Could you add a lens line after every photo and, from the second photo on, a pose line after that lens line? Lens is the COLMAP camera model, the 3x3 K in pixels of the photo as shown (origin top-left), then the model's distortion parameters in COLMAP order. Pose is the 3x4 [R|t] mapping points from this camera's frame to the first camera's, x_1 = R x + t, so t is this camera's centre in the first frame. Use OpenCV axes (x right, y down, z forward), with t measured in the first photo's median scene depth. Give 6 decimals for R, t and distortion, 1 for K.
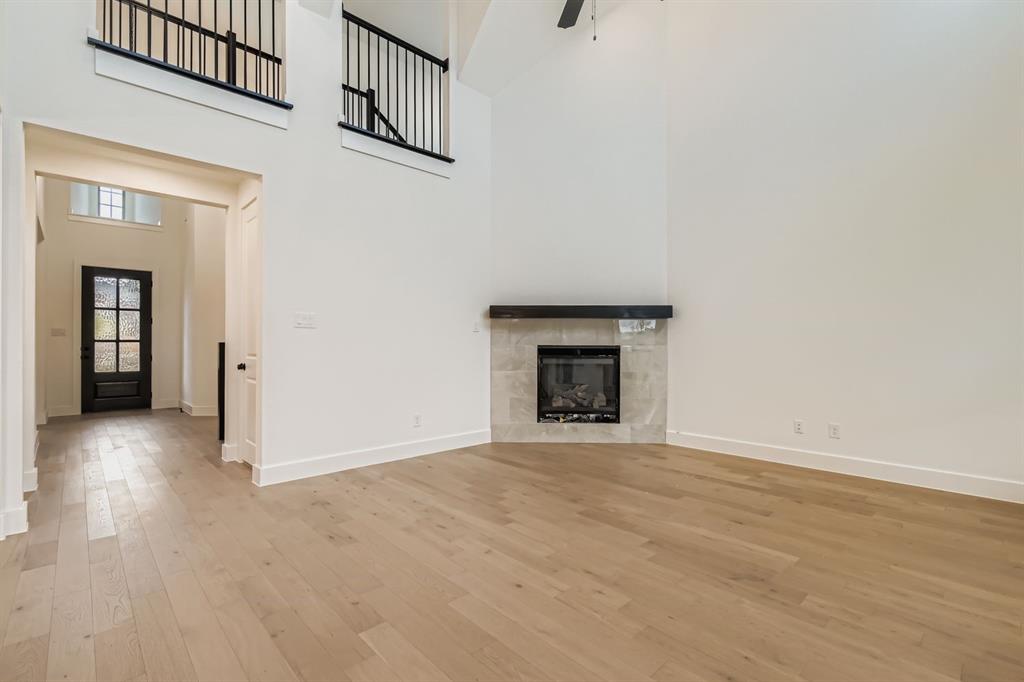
lens RADIAL K [[461.6, 0, 512.3], [0, 461.6, 342.4], [0, 0, 1]] dist [0.004056, -0.000343]
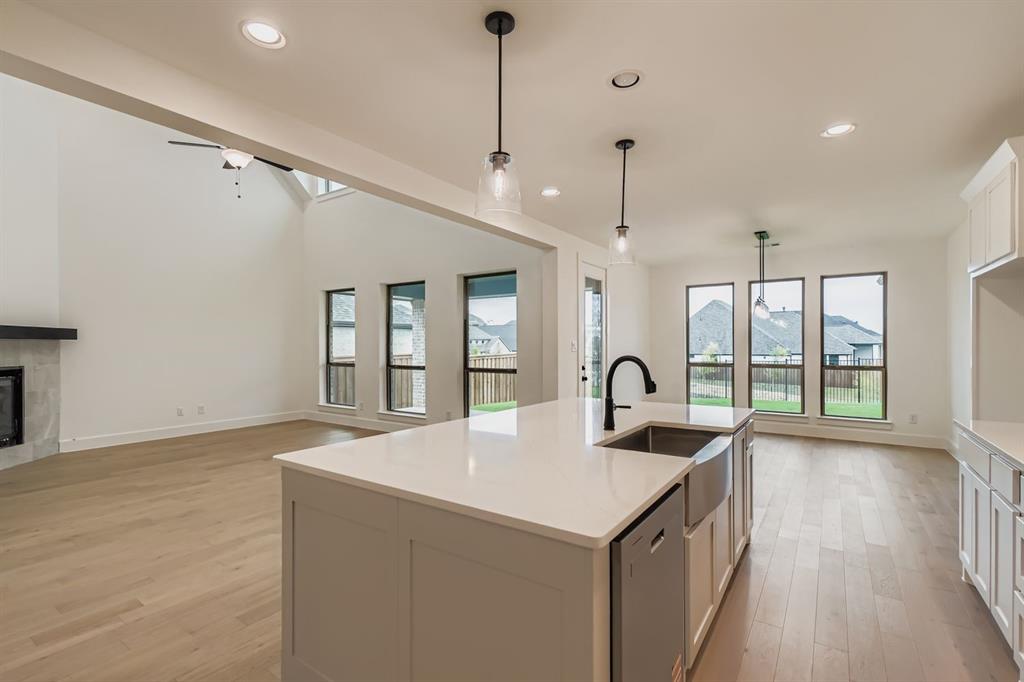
lens RADIAL K [[461.6, 0, 518.5], [0, 461.6, 349.5], [0, 0, 1]] dist [0.004056, -0.000343]
pose [[-0.230204, -0.007805, 0.973111, -0.991391], [-0.002041, 0.999970, 0.007538, -0.038696], [-0.973140, -0.000250, -0.230213, 0.186268]]
